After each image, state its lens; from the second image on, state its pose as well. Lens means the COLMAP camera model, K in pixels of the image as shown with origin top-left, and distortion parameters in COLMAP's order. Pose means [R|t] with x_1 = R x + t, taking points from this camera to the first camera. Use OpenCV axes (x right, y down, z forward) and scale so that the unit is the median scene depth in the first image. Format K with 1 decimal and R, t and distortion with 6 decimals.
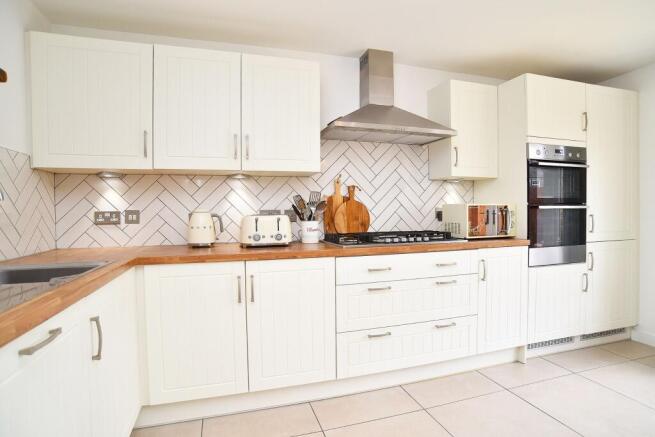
lens RADIAL K [[346.0, 0, 327.8], [0, 346.0, 224.8], [0, 0, 1]] dist [-0.047436, 0.008016]
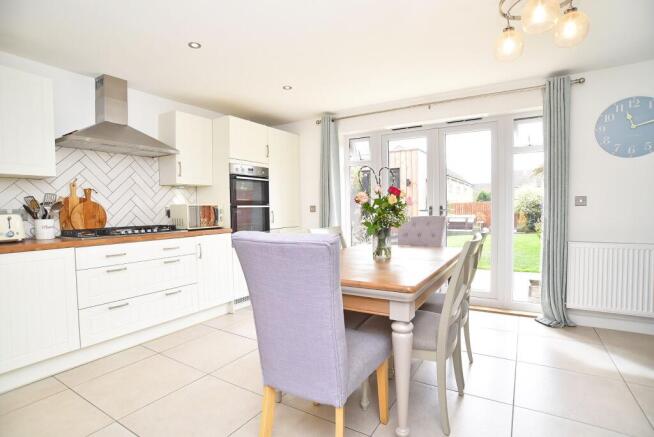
lens RADIAL K [[345.5, 0, 333.5], [0, 345.5, 216.5], [0, 0, 1]] dist [-0.047436, 0.008016]
pose [[0.760405, -0.017801, 0.649205, -0.043176], [0.030196, 0.999512, -0.007962, 0.015545], [-0.648747, 0.025658, 0.760572, -0.408817]]
